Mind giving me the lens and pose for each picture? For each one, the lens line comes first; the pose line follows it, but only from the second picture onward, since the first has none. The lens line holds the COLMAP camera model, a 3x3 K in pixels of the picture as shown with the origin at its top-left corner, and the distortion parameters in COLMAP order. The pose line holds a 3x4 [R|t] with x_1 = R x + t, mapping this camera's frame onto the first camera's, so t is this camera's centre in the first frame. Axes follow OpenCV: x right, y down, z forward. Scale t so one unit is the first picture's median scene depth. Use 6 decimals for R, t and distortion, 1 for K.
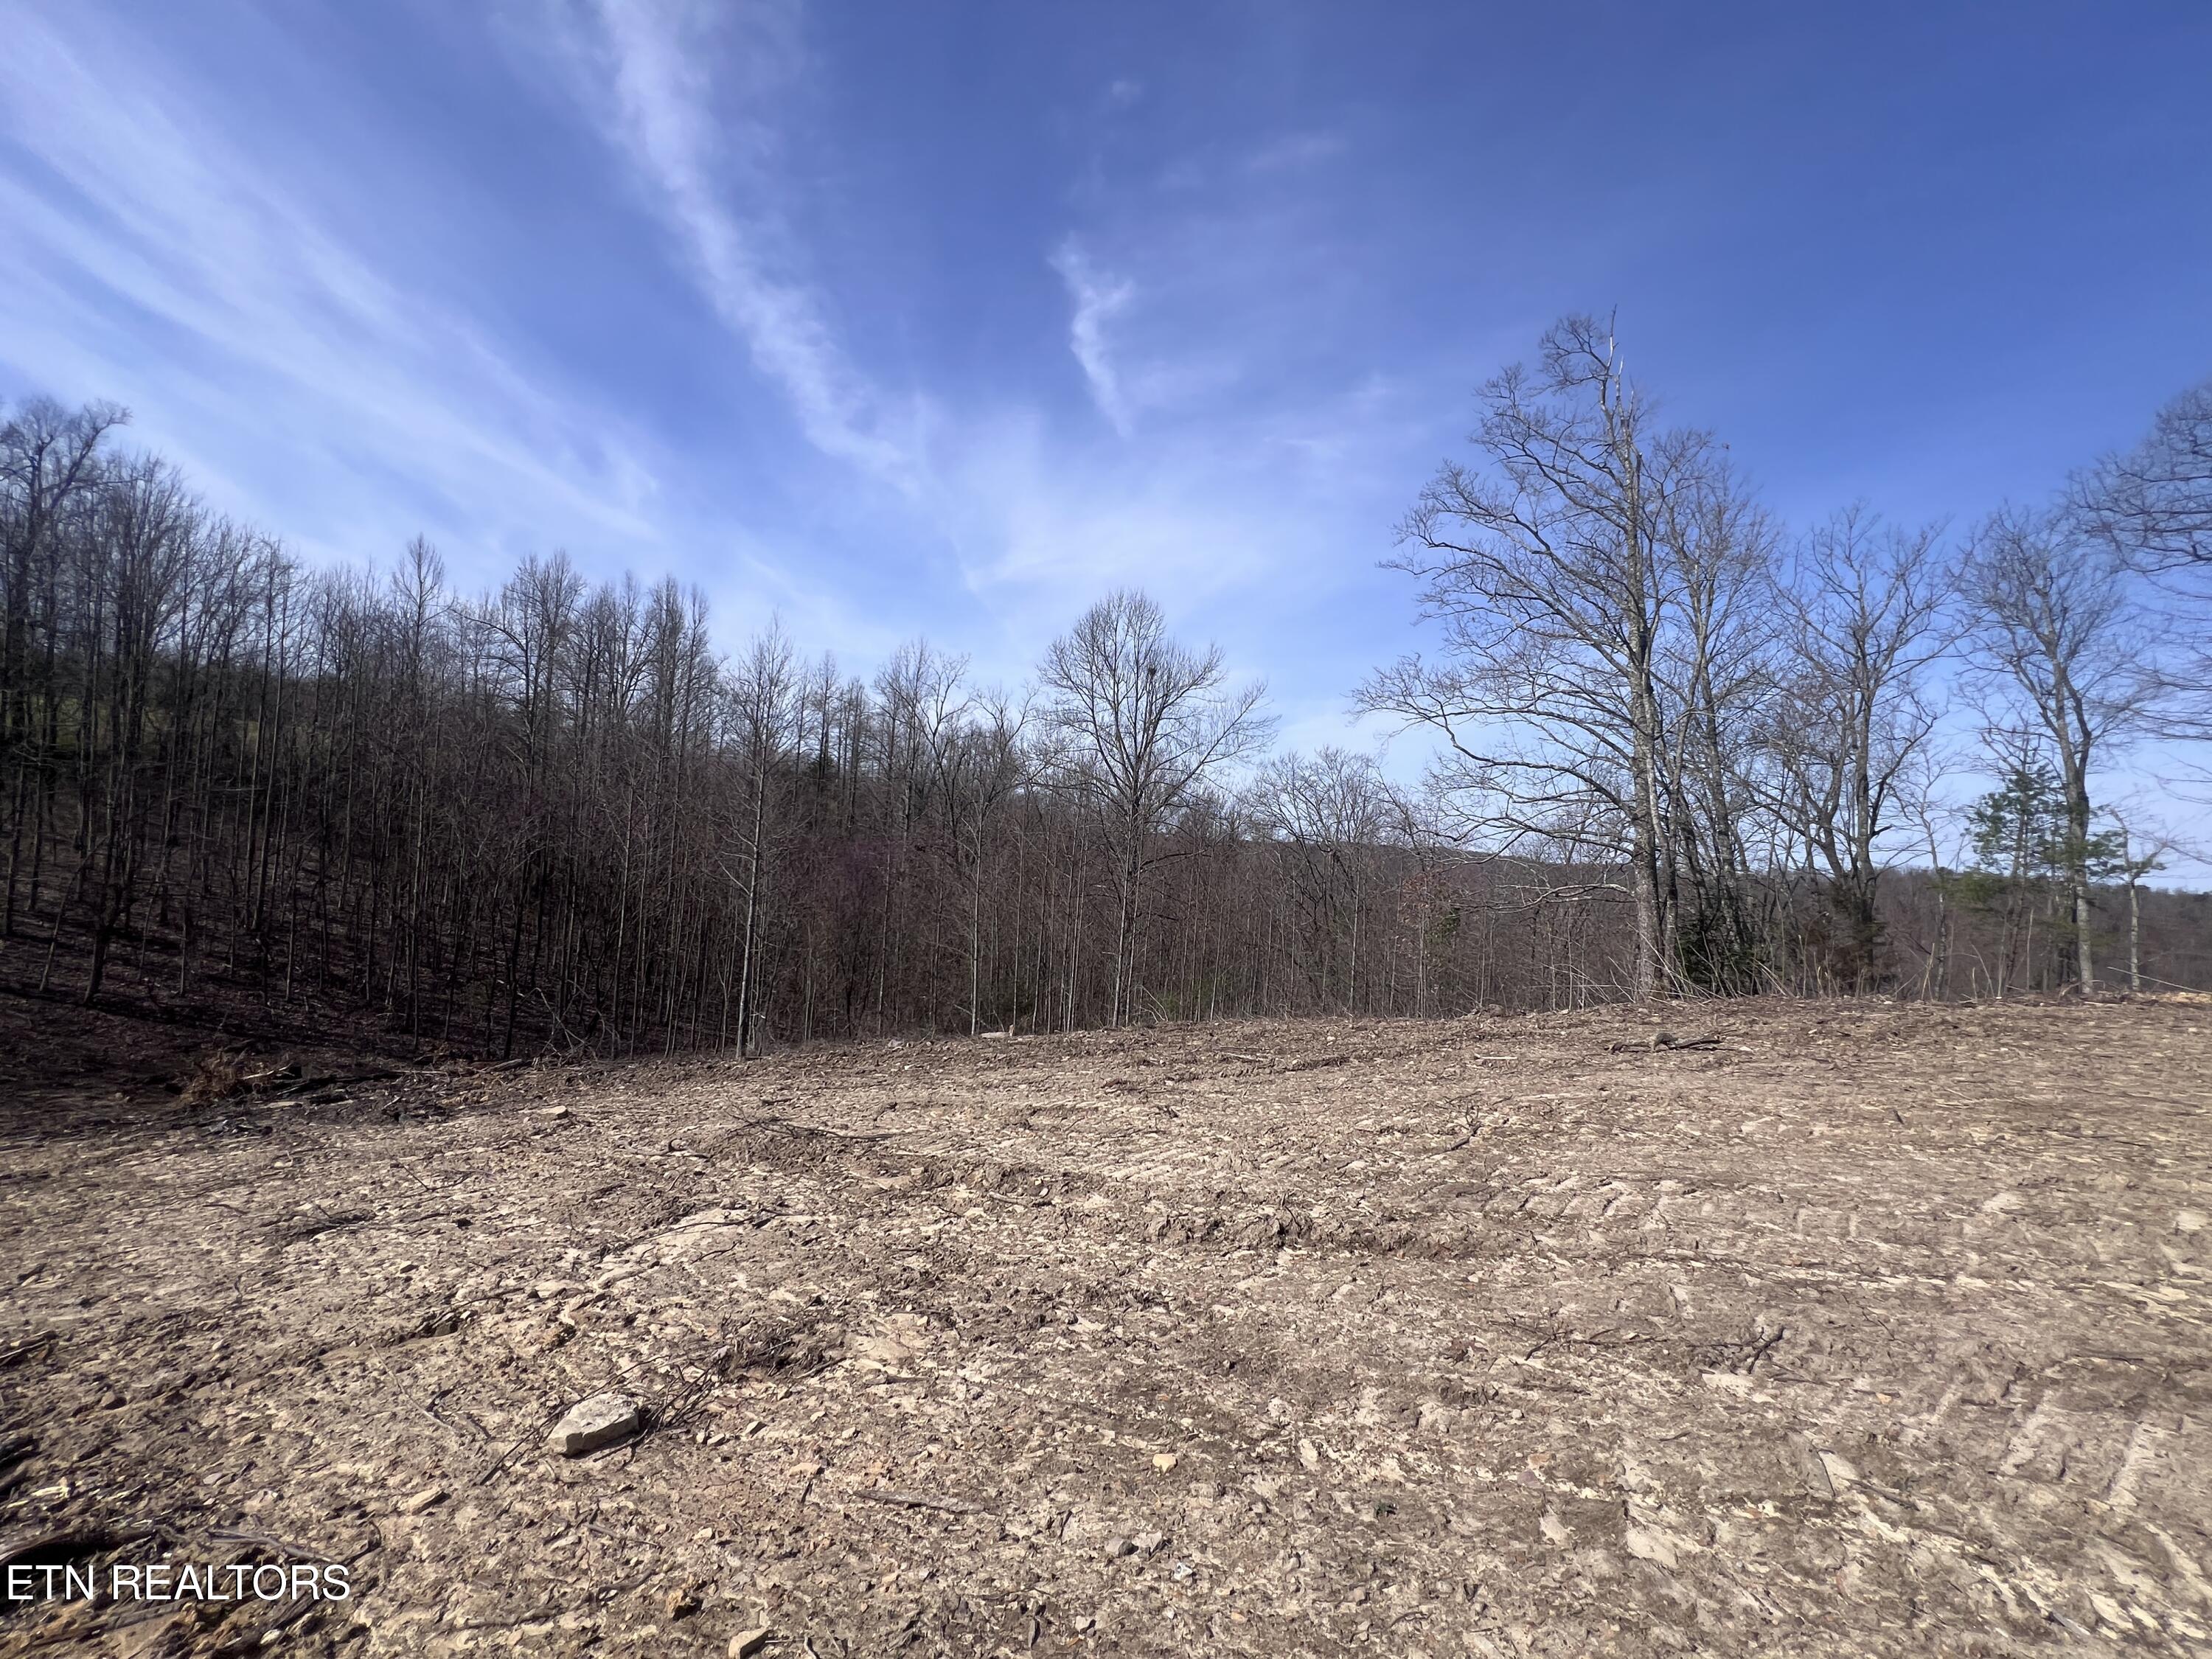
lens RADIAL K [[892.9, 0, 1106.0], [0, 892.9, 829.5], [0, 0, 1]] dist [-0.002448, 0.000162]
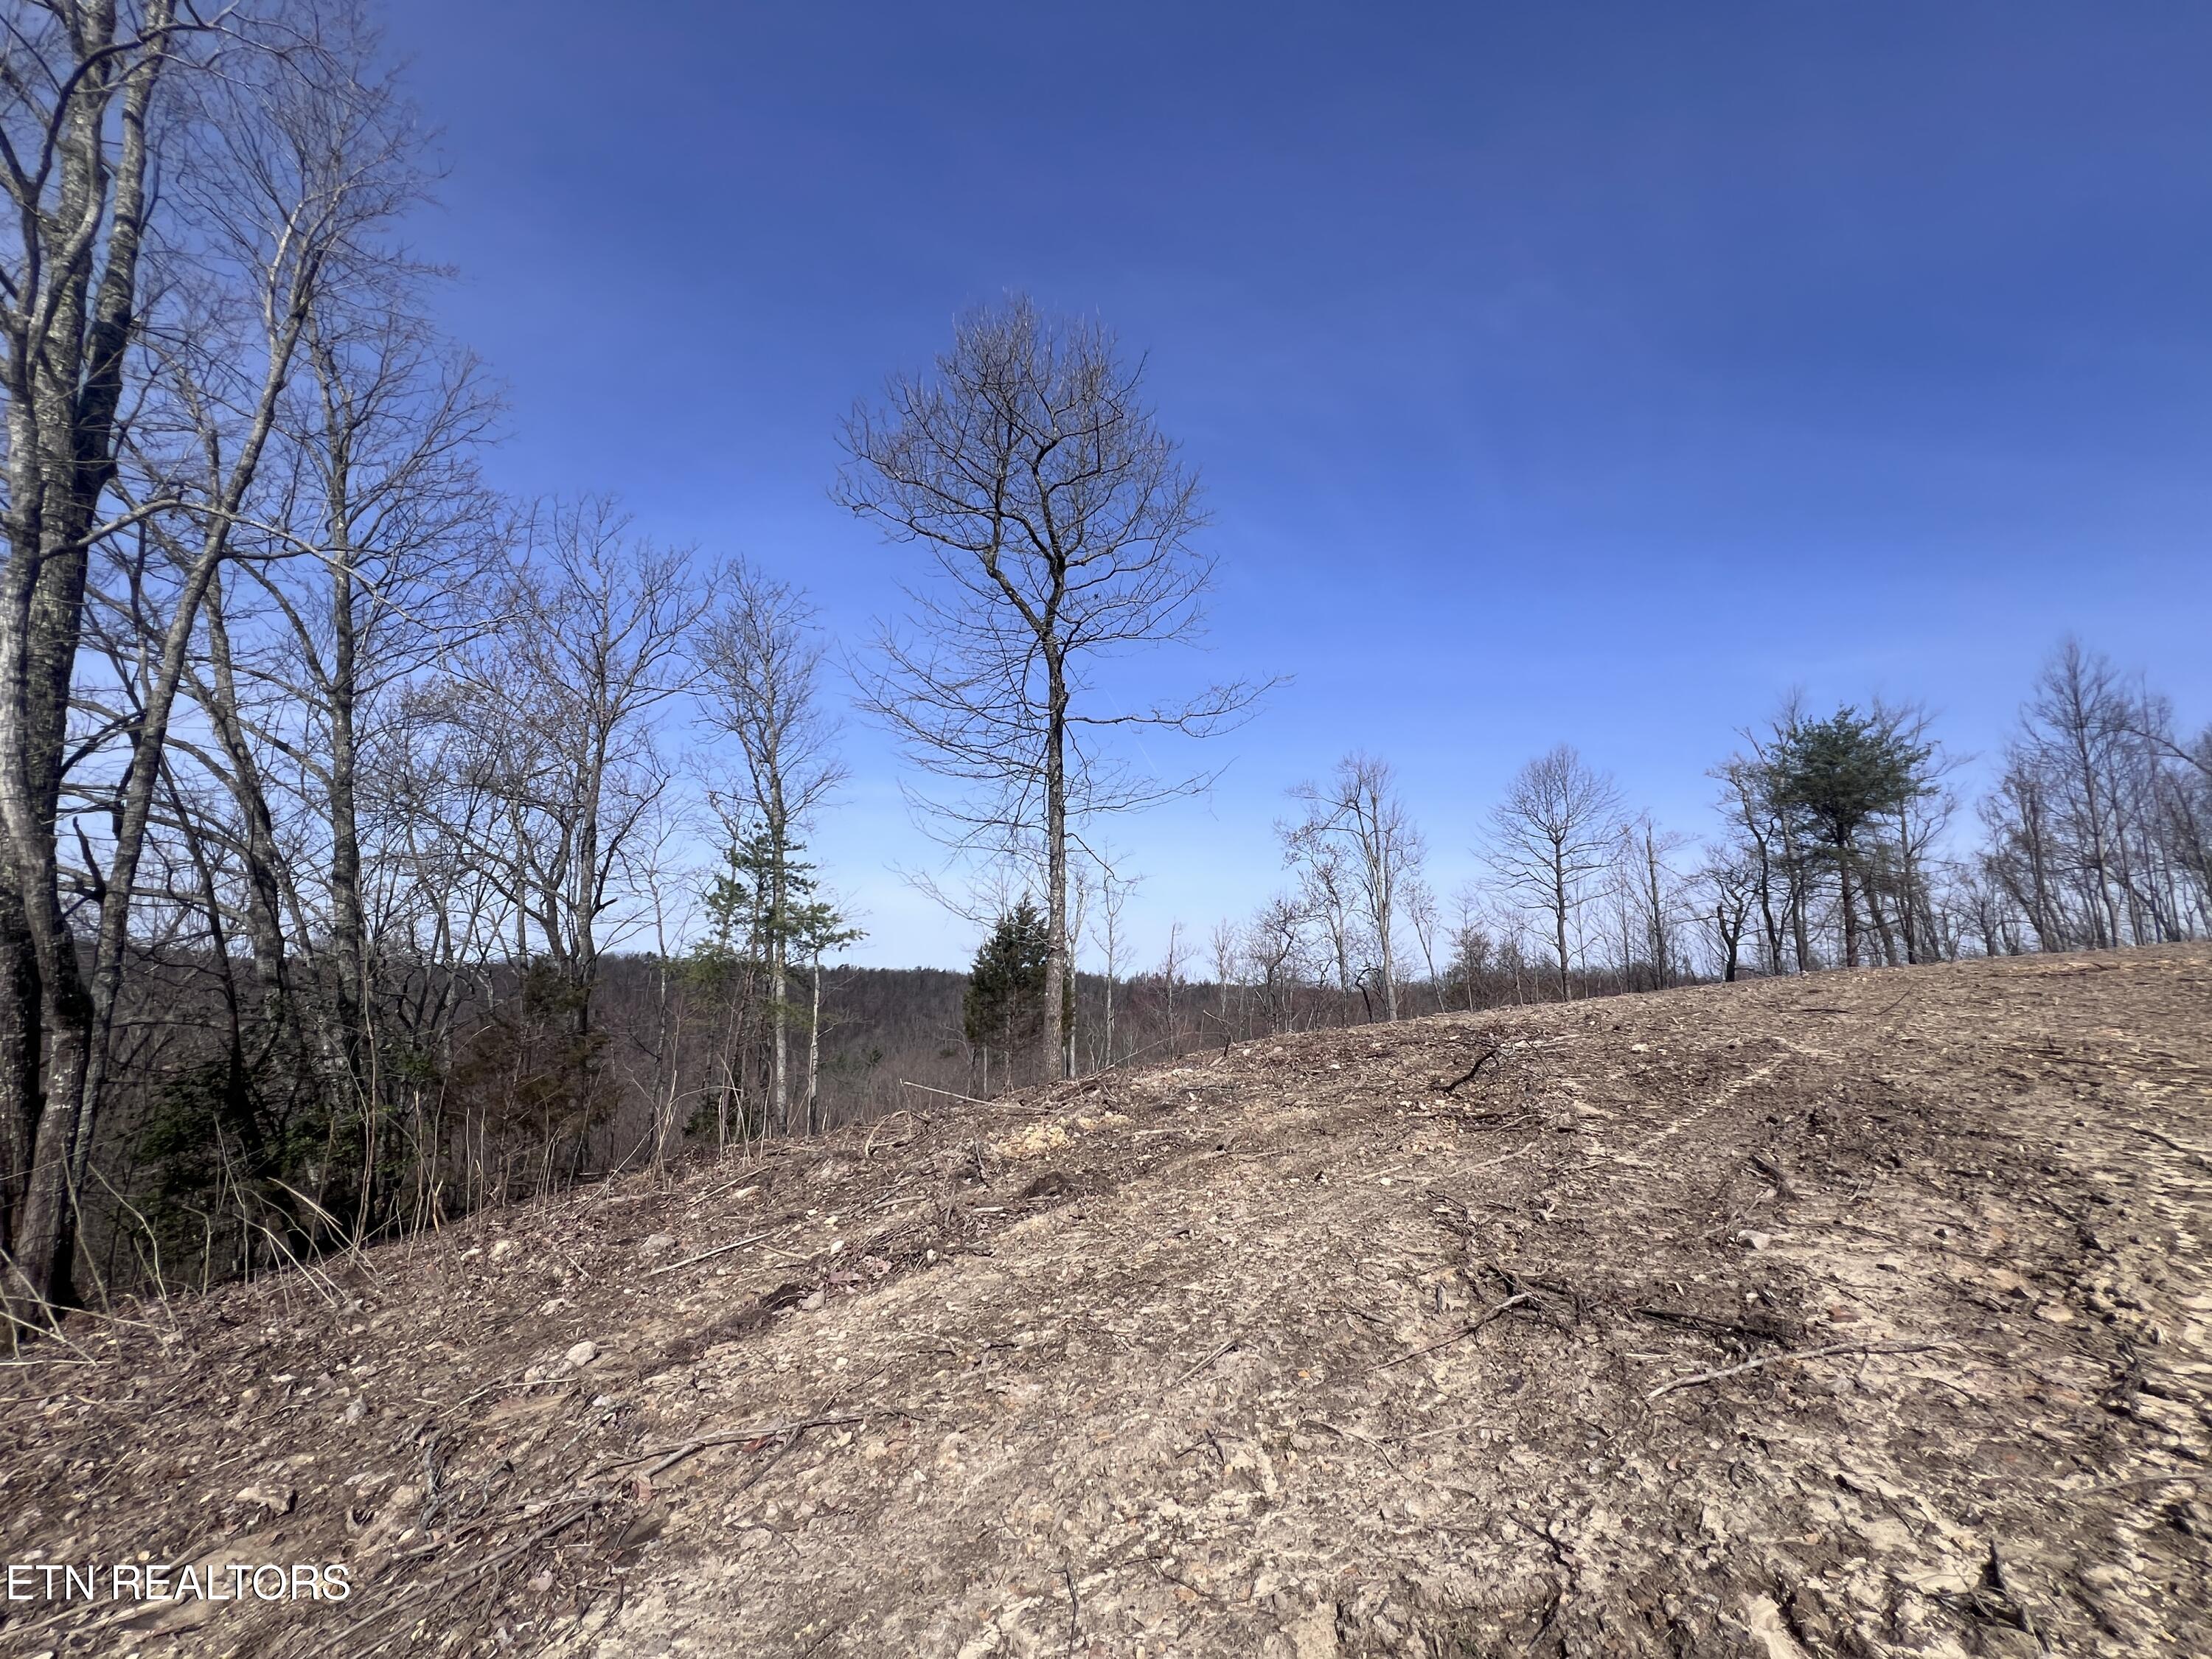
lens RADIAL K [[943.5, 0, 1081.8], [0, 943.5, 838.5], [0, 0, 1]] dist [0.000476, 0.000132]
pose [[0.378492, 0.095475, 0.920667, 0.244068], [-0.018399, 0.995245, -0.095645, 0.018979], [-0.925422, 0.019261, 0.378449, 0.281892]]
